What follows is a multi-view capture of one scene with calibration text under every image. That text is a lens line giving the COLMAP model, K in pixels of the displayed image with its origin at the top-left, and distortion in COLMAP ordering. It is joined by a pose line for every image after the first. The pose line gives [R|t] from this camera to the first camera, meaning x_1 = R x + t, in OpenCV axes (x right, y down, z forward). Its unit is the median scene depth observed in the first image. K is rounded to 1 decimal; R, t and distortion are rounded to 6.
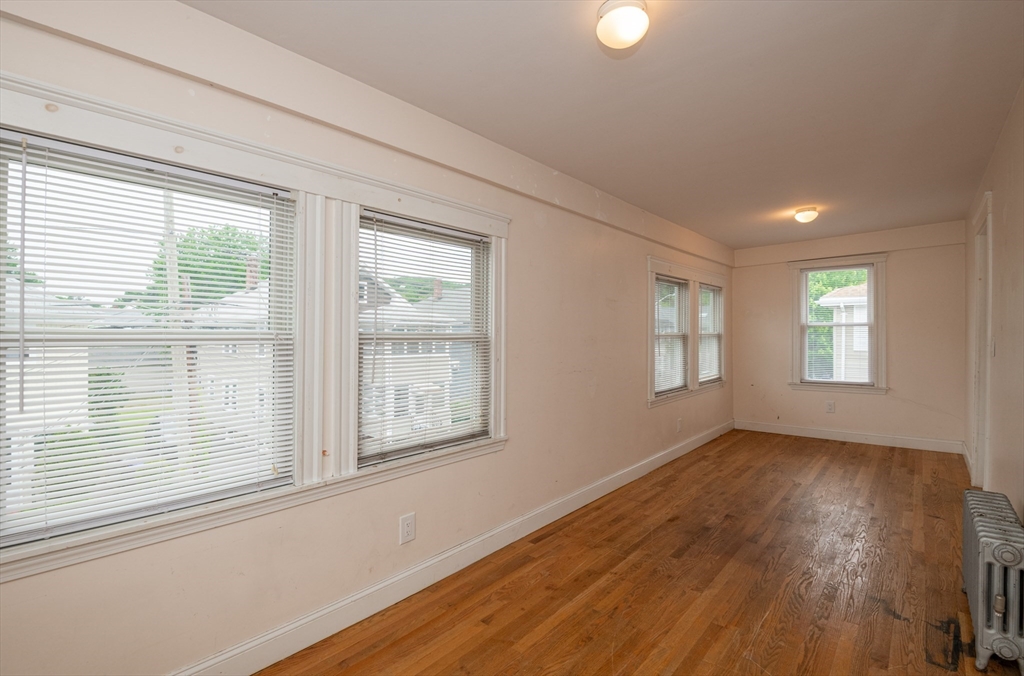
lens RADIAL K [[487.7, 0, 536.2], [0, 487.7, 328.8], [0, 0, 1]] dist [-0.001776, -0.001169]
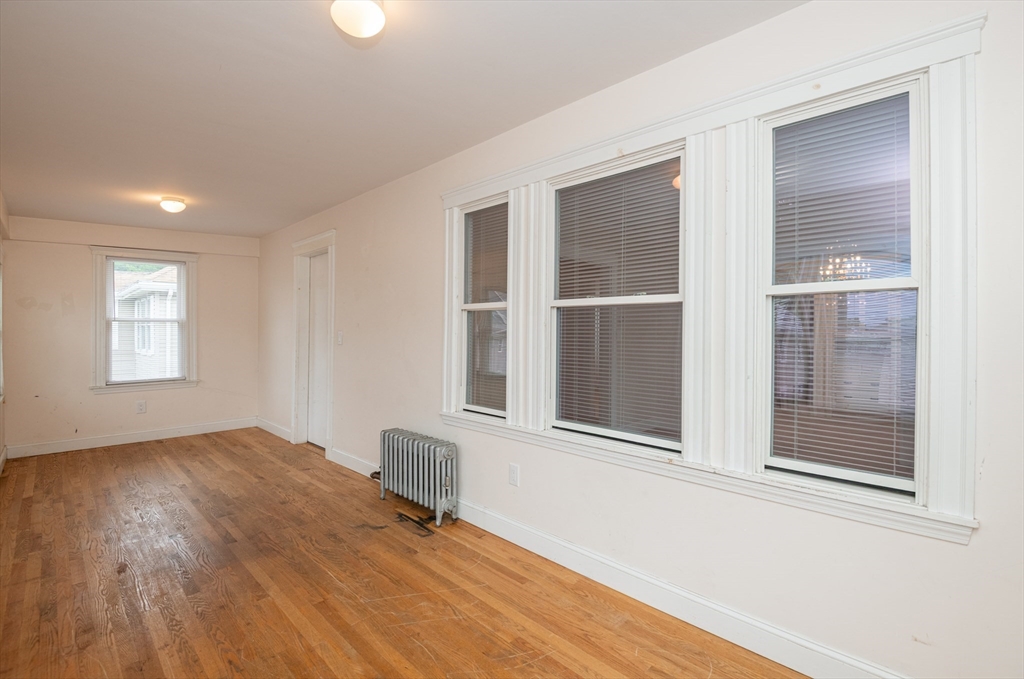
lens RADIAL K [[478.3, 0, 509.8], [0, 478.3, 335.6], [0, 0, 1]] dist [0.031145, -0.017980]
pose [[0.127086, -0.009129, 0.991850, -0.353243], [-0.012571, 0.999863, 0.010814, 0.004100], [-0.991812, -0.013843, 0.126953, 0.263027]]
